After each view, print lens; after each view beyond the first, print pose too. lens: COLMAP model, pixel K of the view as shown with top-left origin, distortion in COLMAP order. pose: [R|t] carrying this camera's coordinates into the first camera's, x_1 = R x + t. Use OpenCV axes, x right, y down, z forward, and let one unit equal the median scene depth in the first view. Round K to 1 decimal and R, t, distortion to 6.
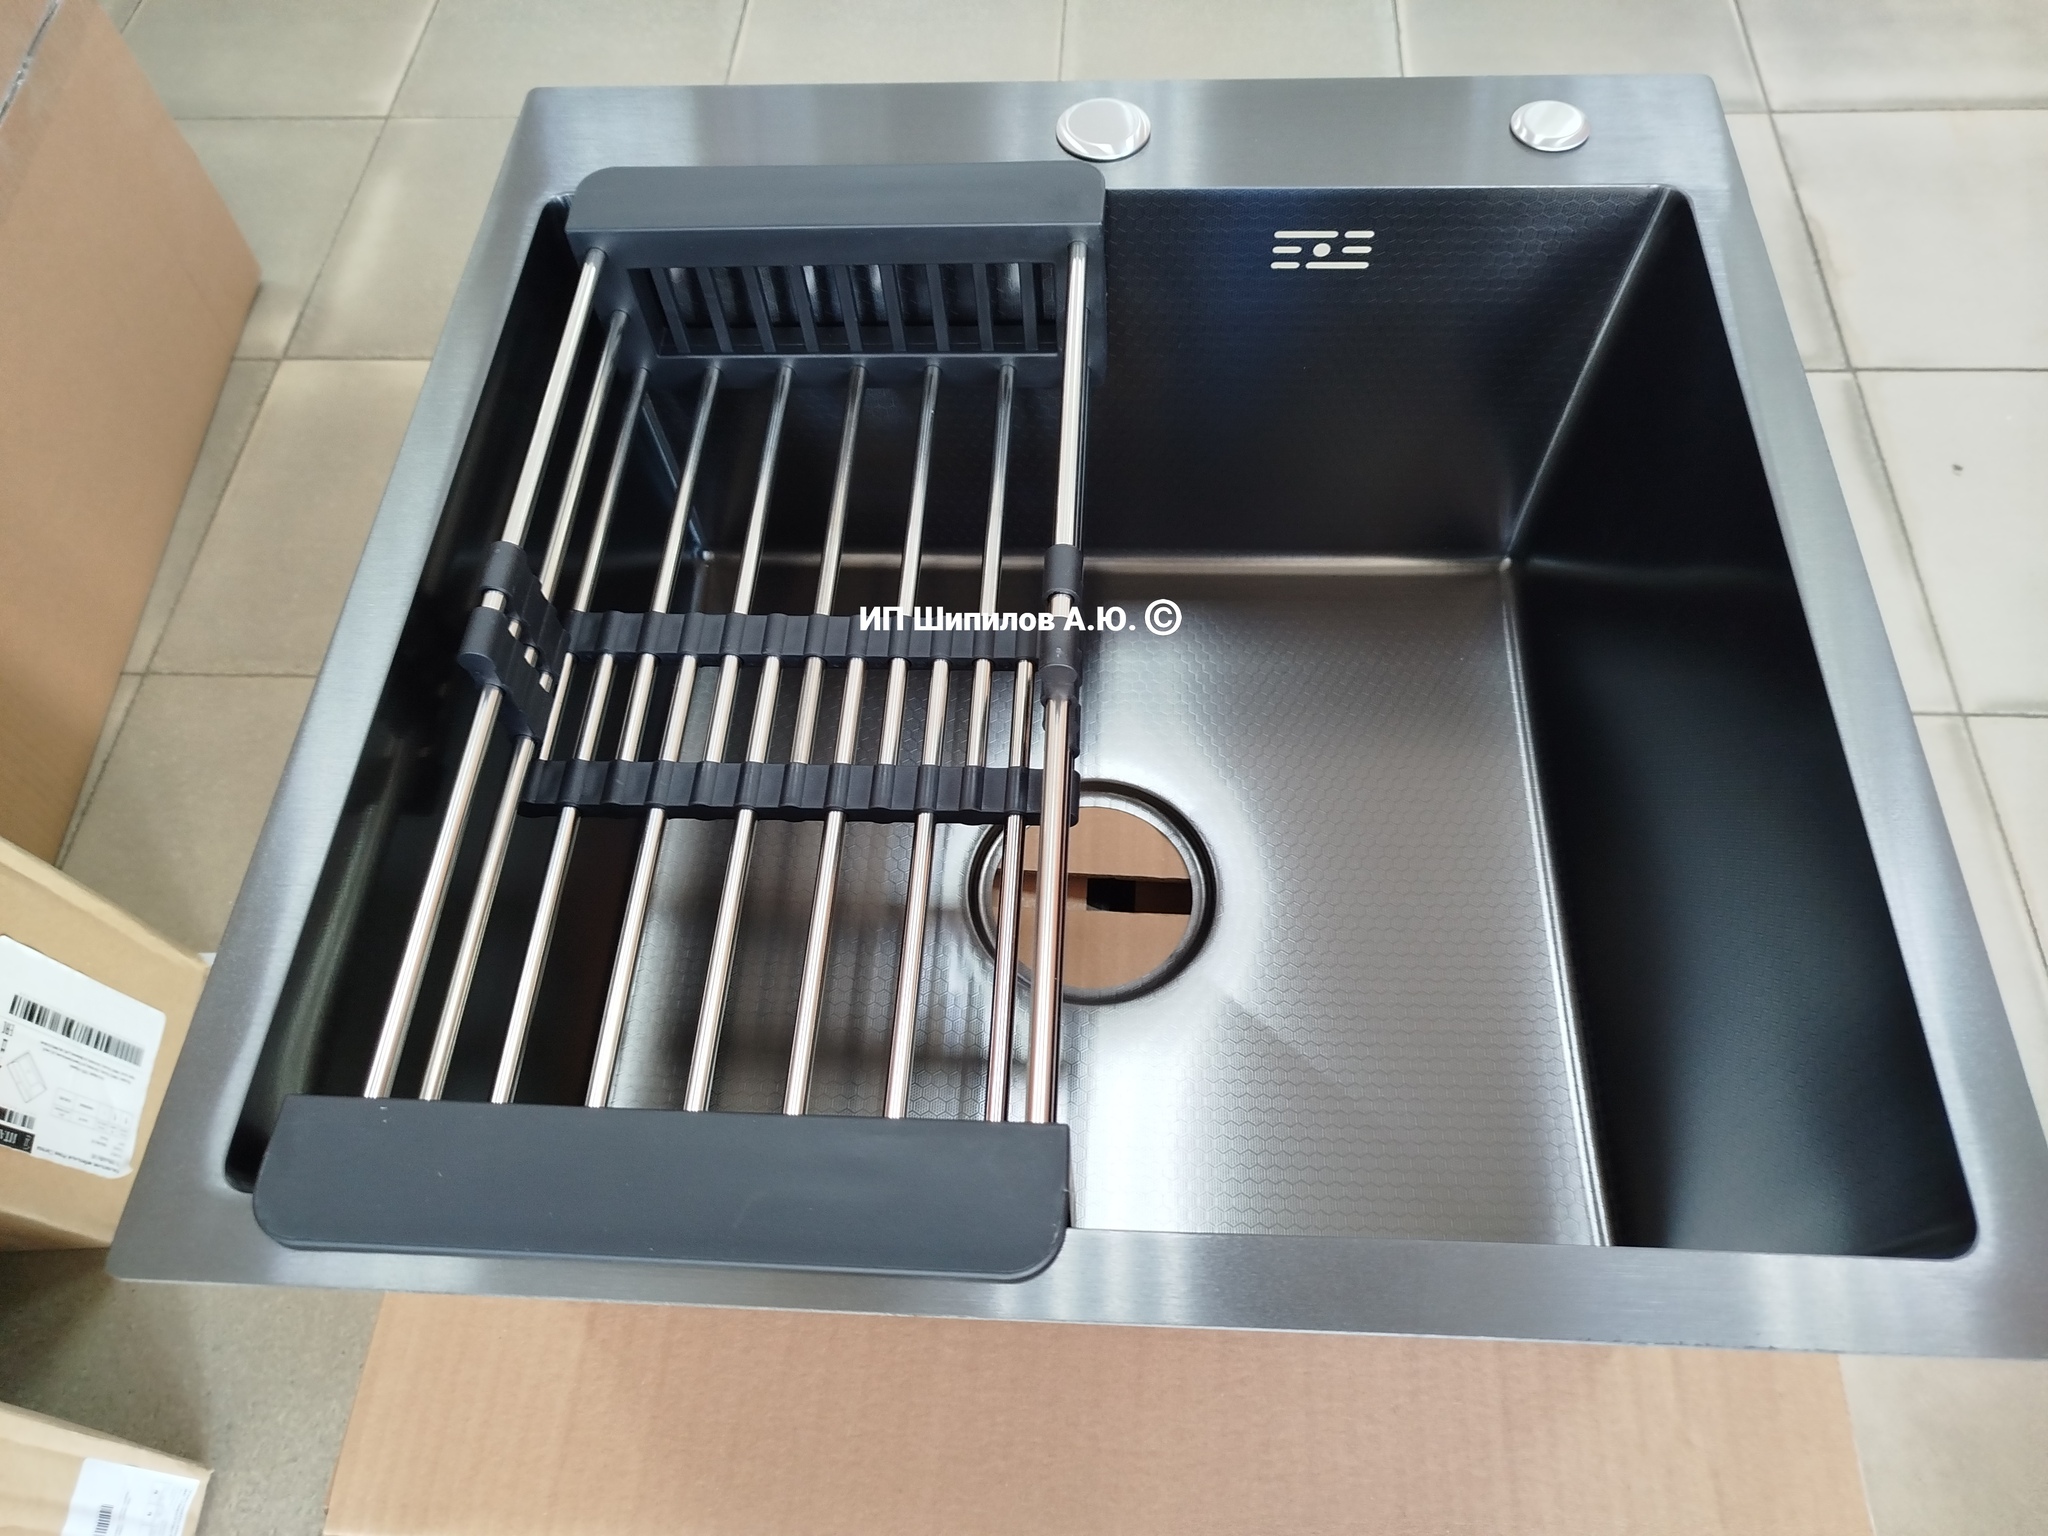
lens RADIAL K [[1445.5, 0, 1017.9], [0, 1445.5, 765.8], [0, 0, 1]] dist [0.007998, -0.008960]
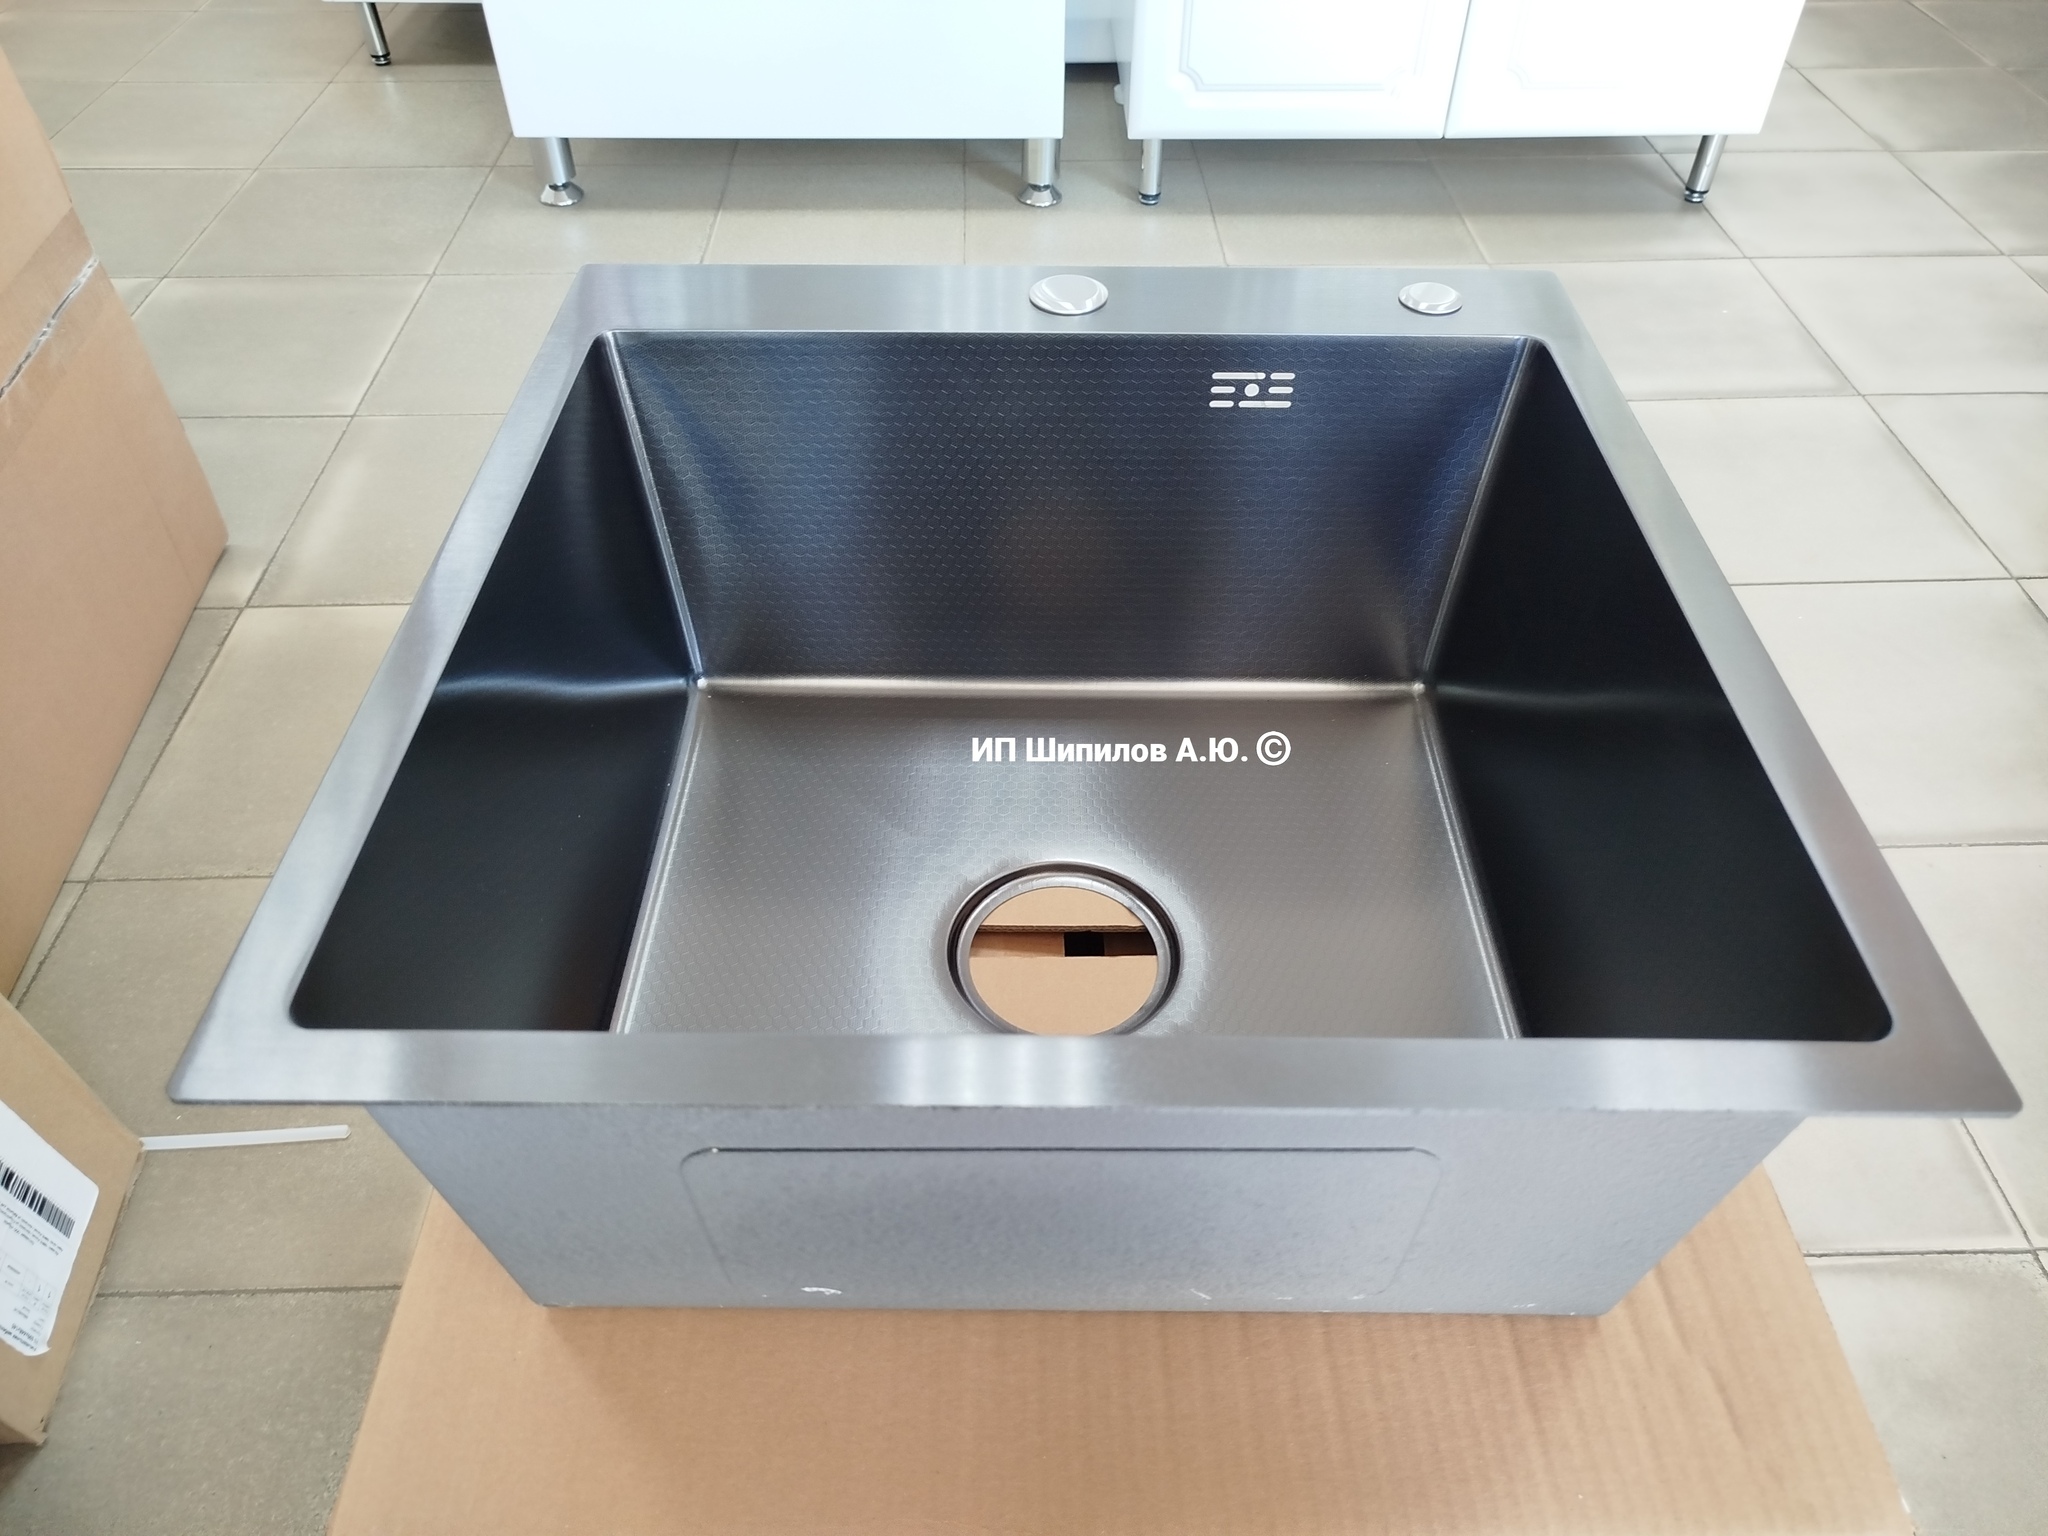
lens RADIAL K [[1435.9, 0, 1020.0], [0, 1435.9, 763.1], [0, 0, 1]] dist [0.007525, -0.001353]
pose [[0.995481, -0.024348, 0.091787, -0.056217], [0.046817, 0.966777, -0.251297, 0.153575], [-0.082619, 0.254459, 0.963548, -0.039096]]
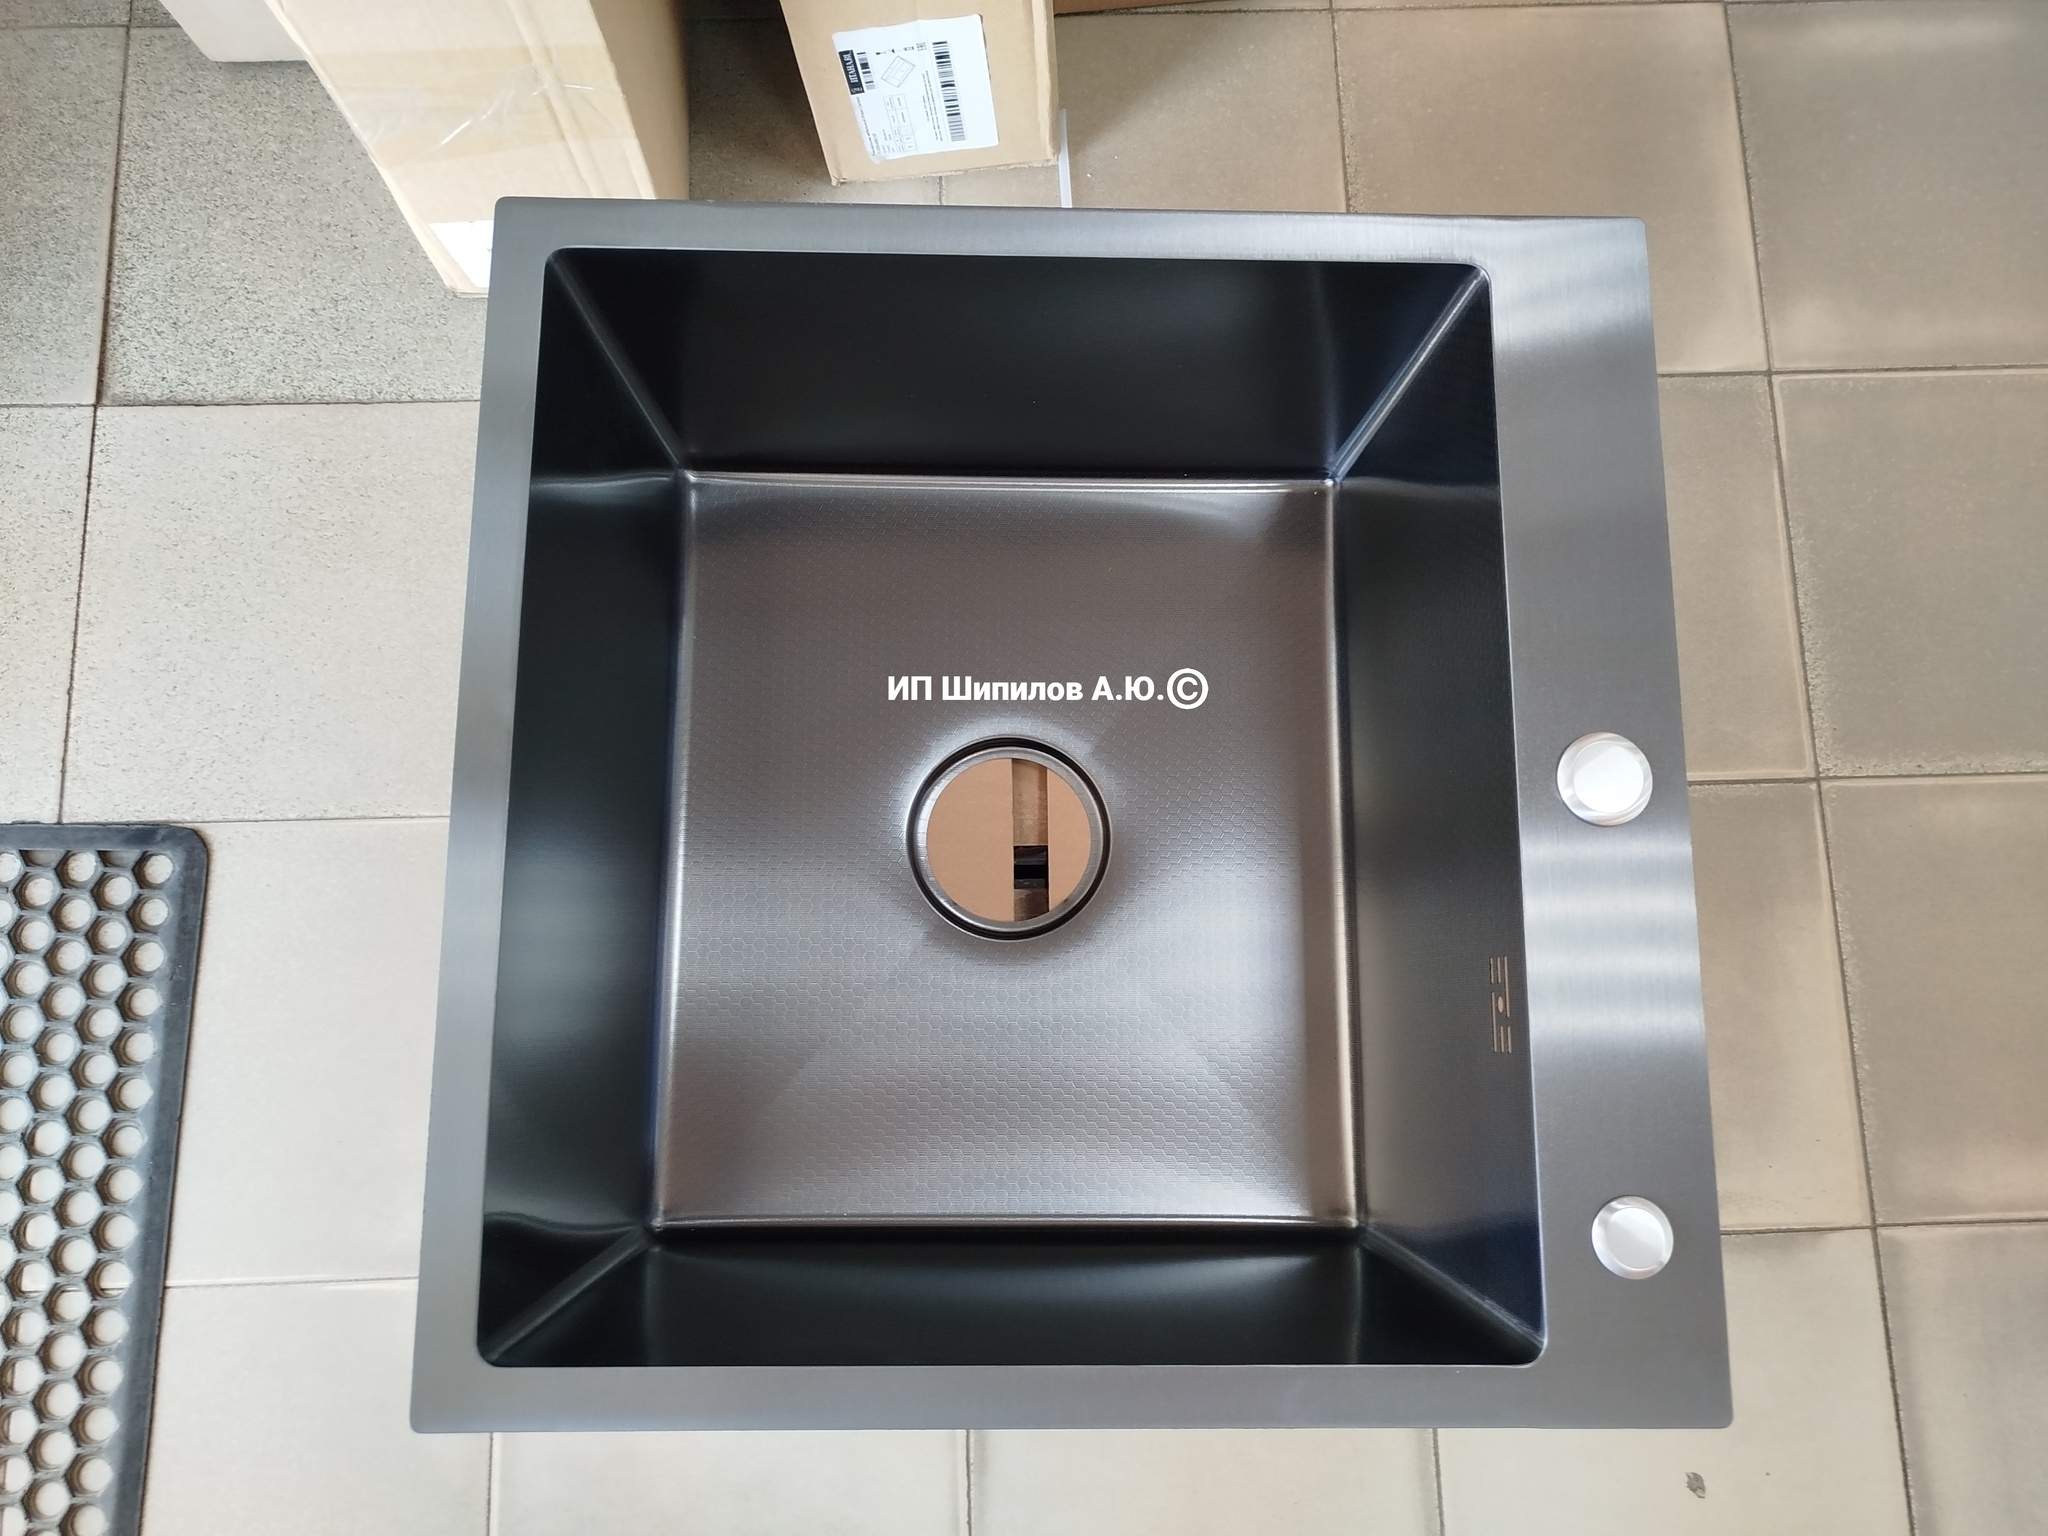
lens RADIAL K [[1435.9, 0, 1020.0], [0, 1435.9, 763.1], [0, 0, 1]] dist [0.007525, -0.001353]
pose [[0.086389, 0.989226, -0.118189, 0.084866], [-0.870198, 0.132686, 0.474500, -0.335291], [0.485070, 0.061856, 0.872285, -0.044167]]
